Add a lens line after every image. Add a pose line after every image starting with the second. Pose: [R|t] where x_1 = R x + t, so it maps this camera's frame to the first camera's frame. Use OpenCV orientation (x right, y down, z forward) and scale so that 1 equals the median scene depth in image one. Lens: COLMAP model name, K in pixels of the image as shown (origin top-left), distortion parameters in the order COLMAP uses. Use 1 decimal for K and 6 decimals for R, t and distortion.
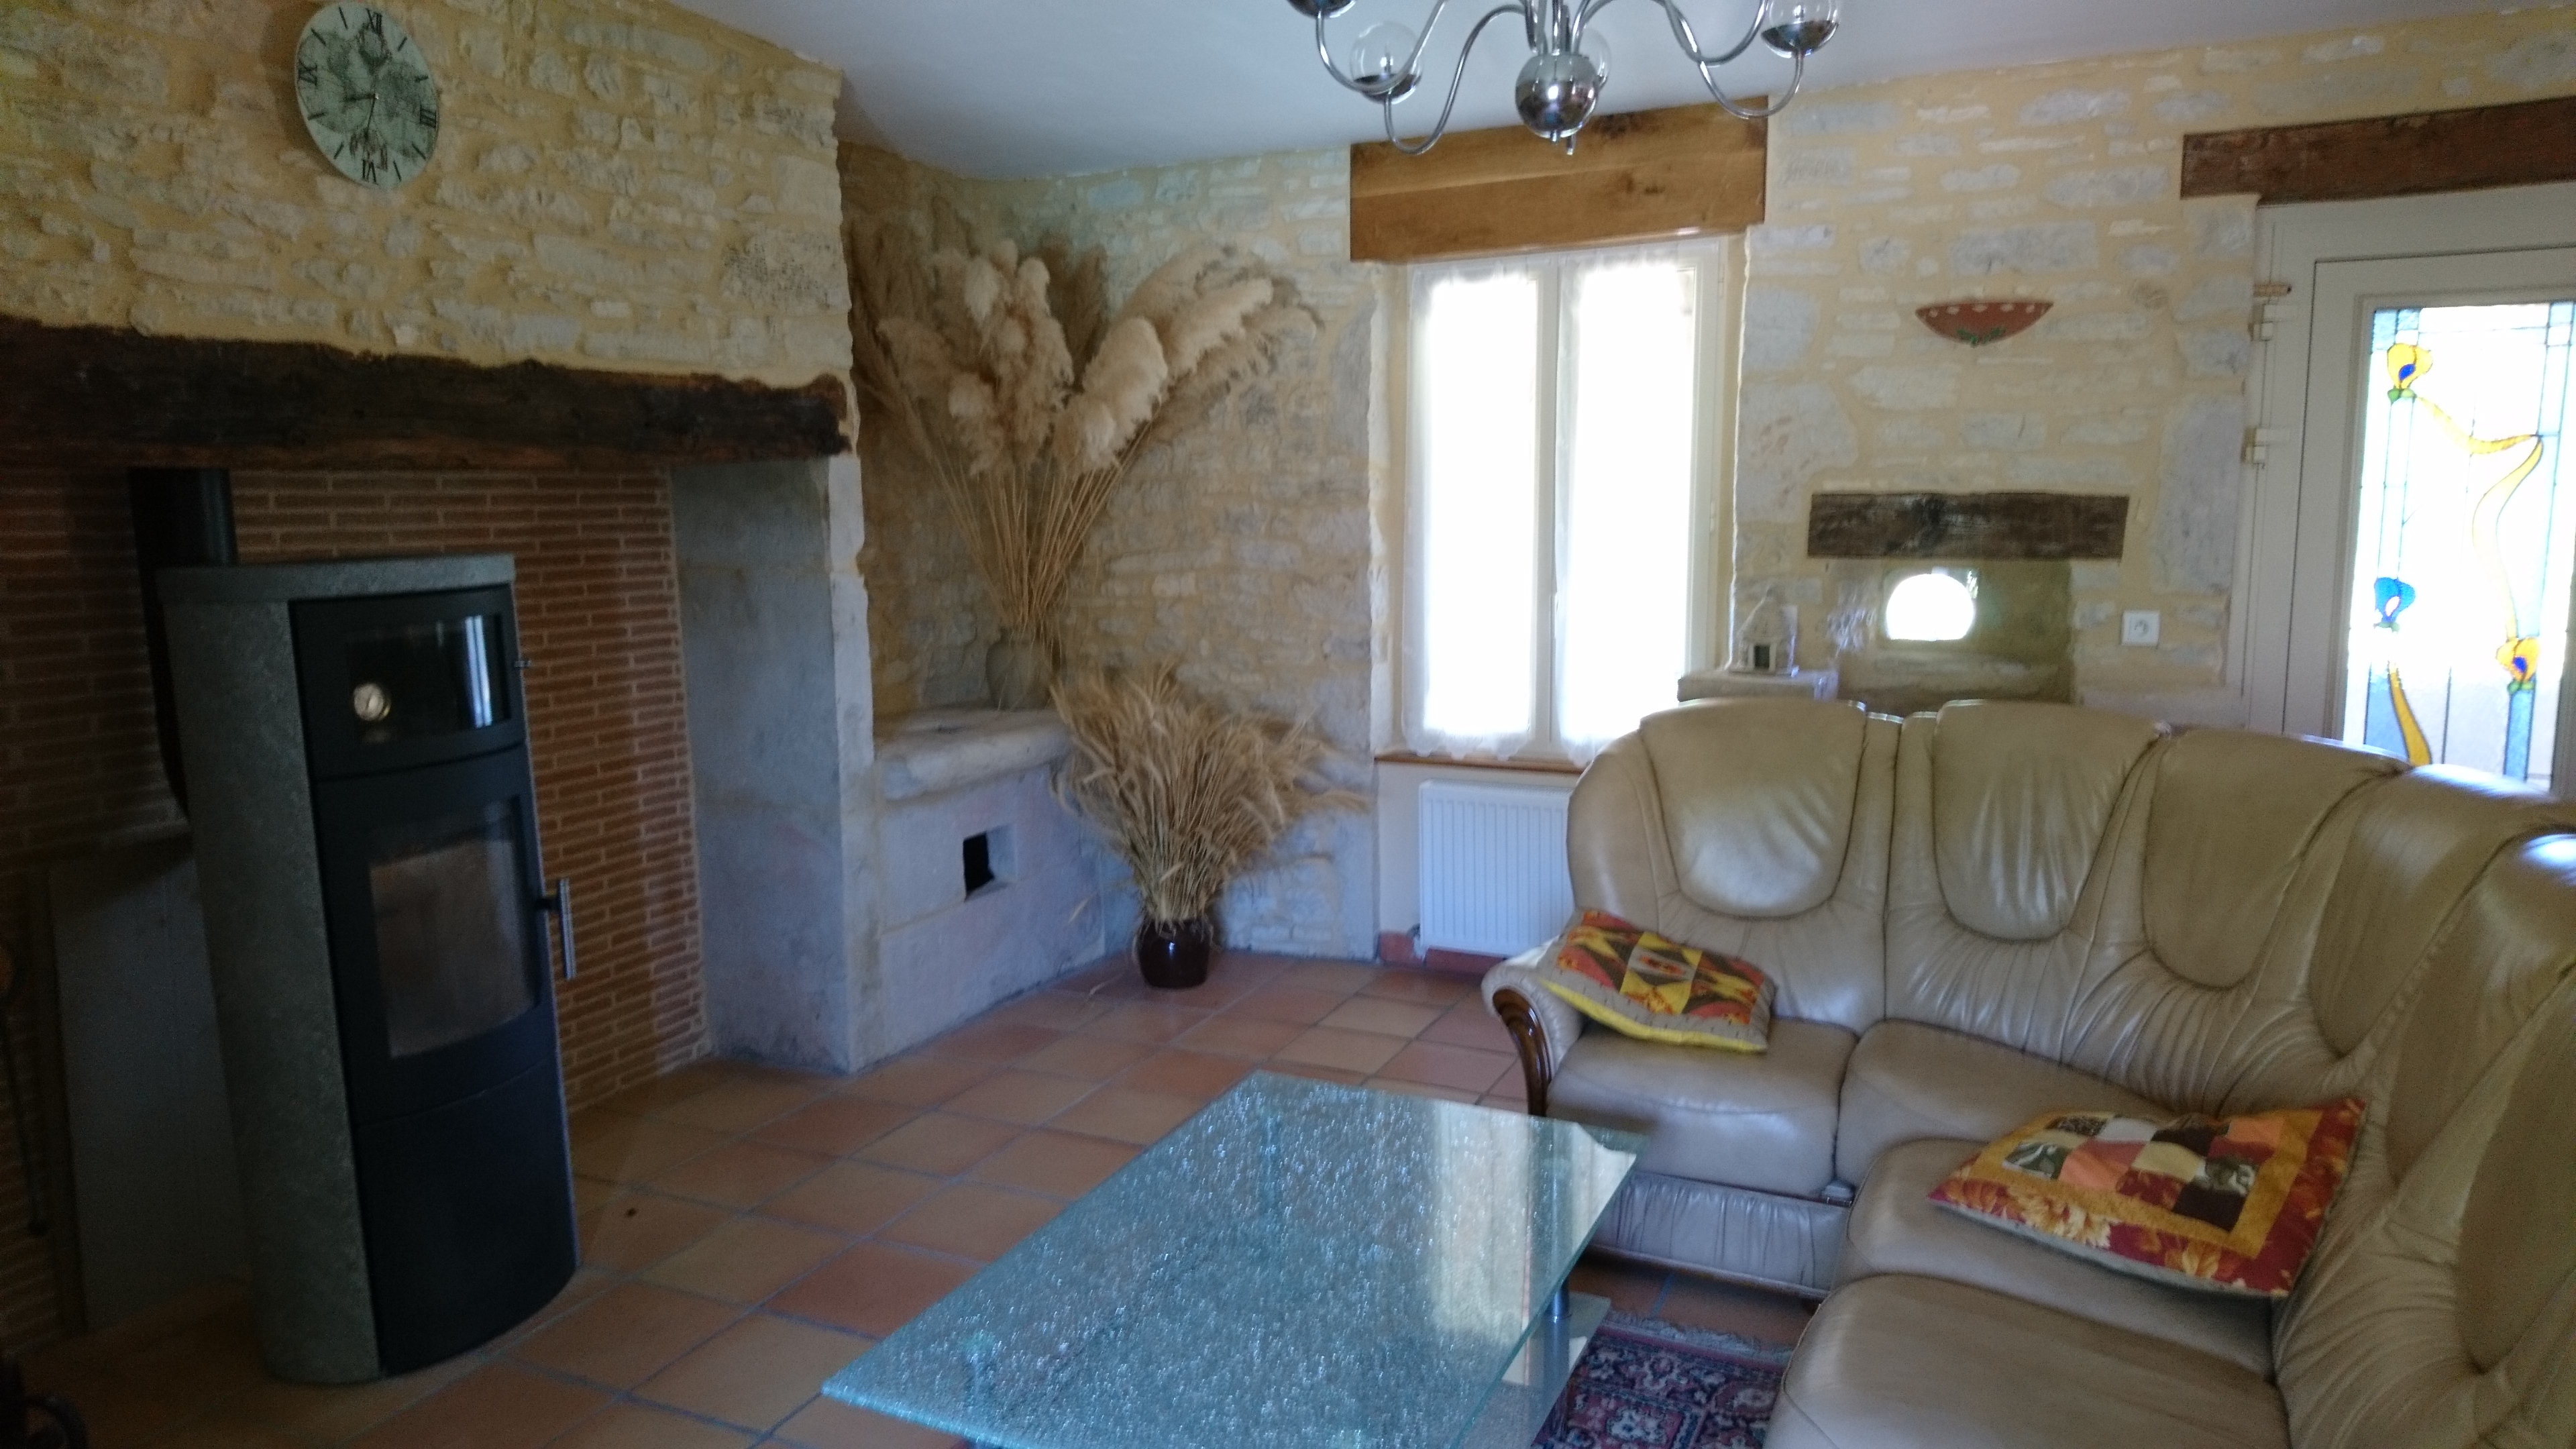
lens RADIAL K [[1554.1, 0, 1288.0], [0, 1554.1, 724.5], [0, 0, 1]] dist [-0.035293, 0.000353]
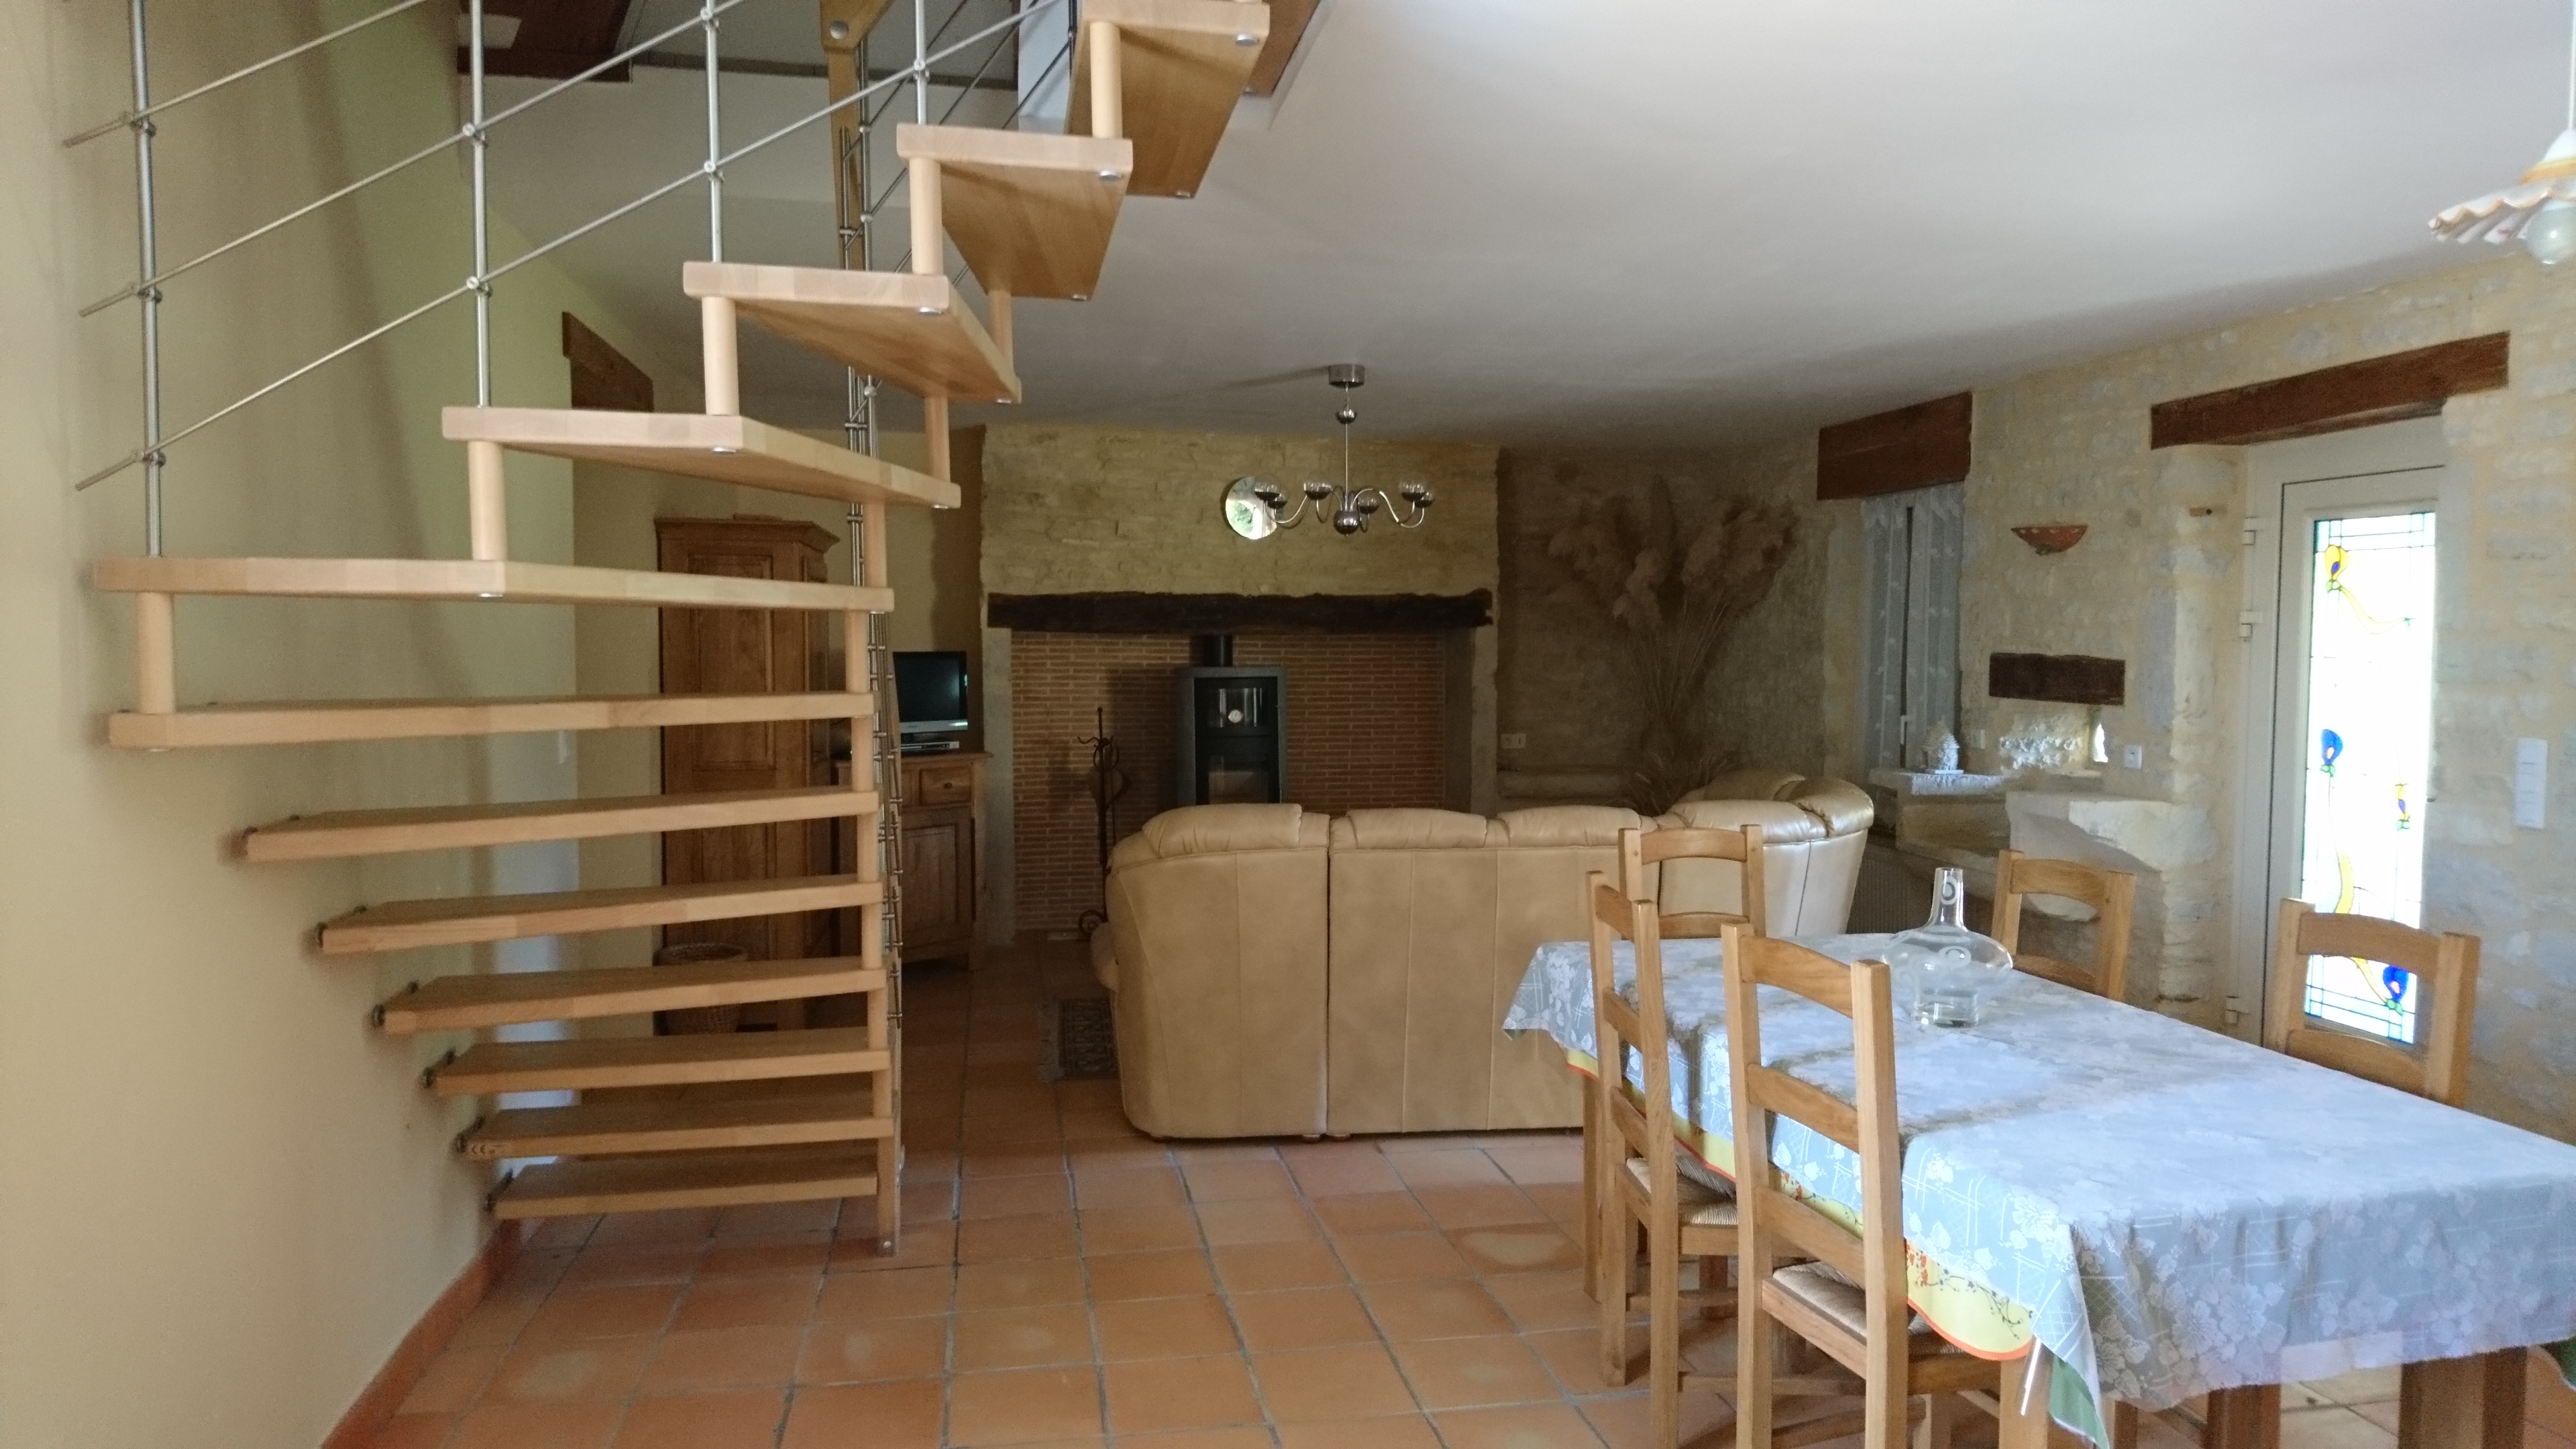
lens RADIAL K [[1452.0, 0, 1288.0], [0, 1452.0, 724.5], [0, 0, 1]] dist [0.001088, -0.000032]
pose [[0.601537, 0.060719, -0.796534, 1.175634], [-0.120950, 0.992535, -0.015681, 0.022266], [0.789635, 0.105774, 0.604391, -0.404711]]
